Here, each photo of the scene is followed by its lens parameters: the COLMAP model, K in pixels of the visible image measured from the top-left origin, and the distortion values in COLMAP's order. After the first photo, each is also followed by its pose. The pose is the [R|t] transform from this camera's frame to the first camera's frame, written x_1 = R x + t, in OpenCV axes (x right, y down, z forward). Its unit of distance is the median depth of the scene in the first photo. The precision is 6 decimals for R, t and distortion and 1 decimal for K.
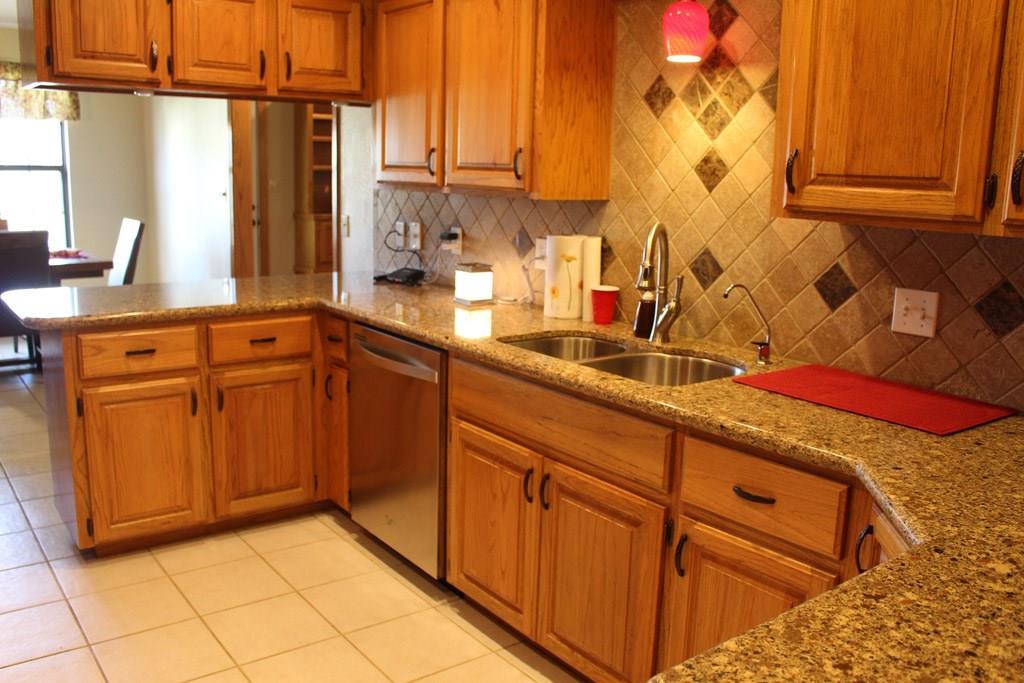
lens RADIAL K [[876.6, 0, 517.6], [0, 876.6, 342.3], [0, 0, 1]] dist [-0.143136, 0.084211]
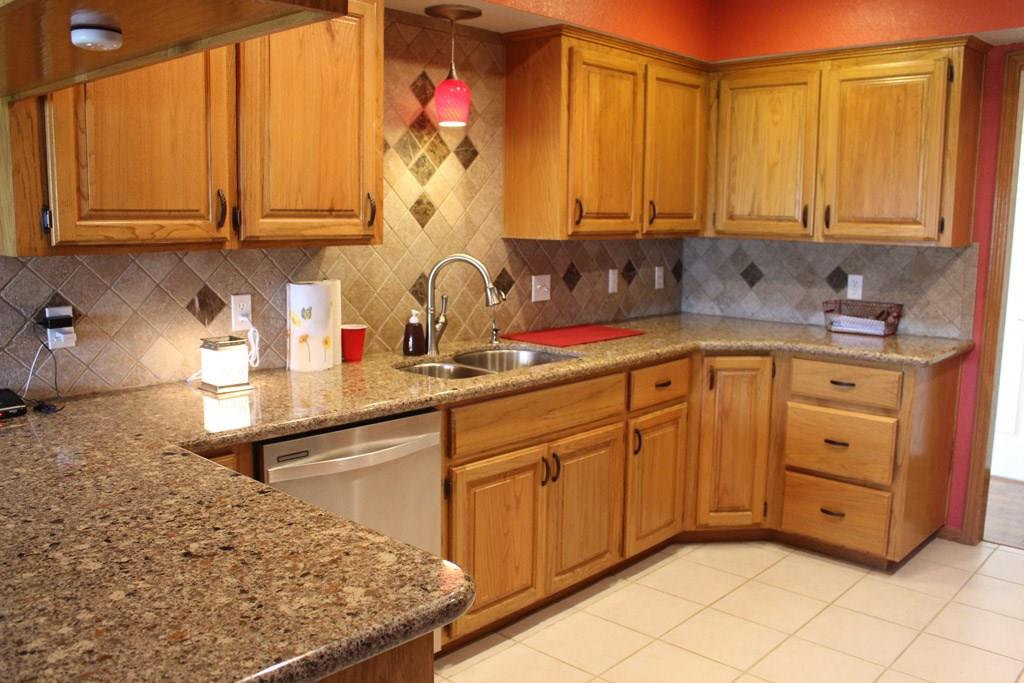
lens RADIAL K [[876.6, 0, 503.5], [0, 876.6, 341.6], [0, 0, 1]] dist [-0.143136, 0.084211]
pose [[-0.159961, -0.171606, 0.972093, -0.920584], [0.178161, 0.963582, 0.199421, -0.215593], [-0.970912, 0.205089, -0.123562, 0.945177]]
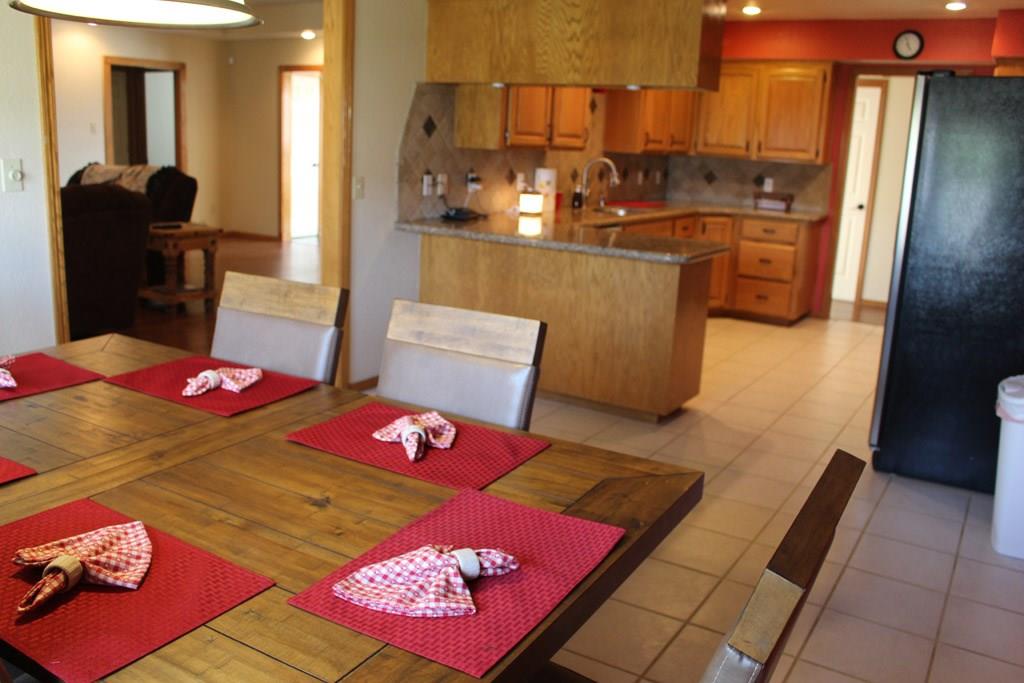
lens RADIAL K [[876.6, 0, 518.9], [0, 876.6, 342.1], [0, 0, 1]] dist [-0.143136, 0.084211]
pose [[-0.352790, -0.257006, 0.899715, -1.825639], [0.125278, 0.939909, 0.317610, -0.394339], [-0.927278, 0.224765, -0.299393, 1.768213]]
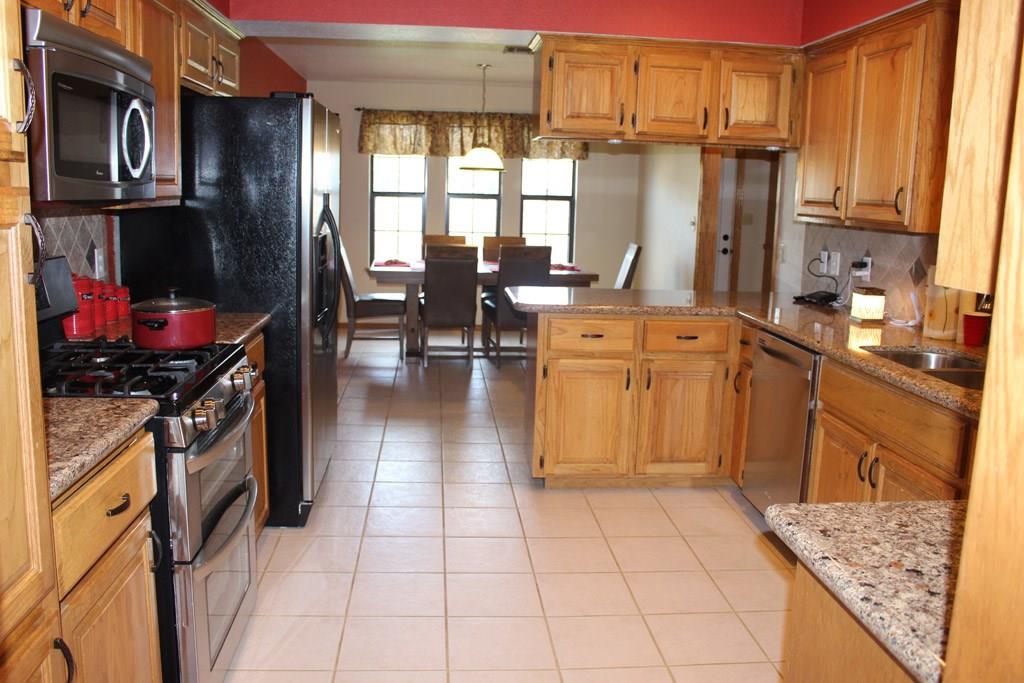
lens RADIAL K [[876.6, 0, 512.1], [0, 876.6, 344.2], [0, 0, 1]] dist [-0.143136, 0.084211]
pose [[0.838415, 0.087342, -0.537988, 0.183148], [-0.108565, 0.994059, -0.007805, 0.047163], [0.534110, 0.064950, 0.842916, -0.206671]]
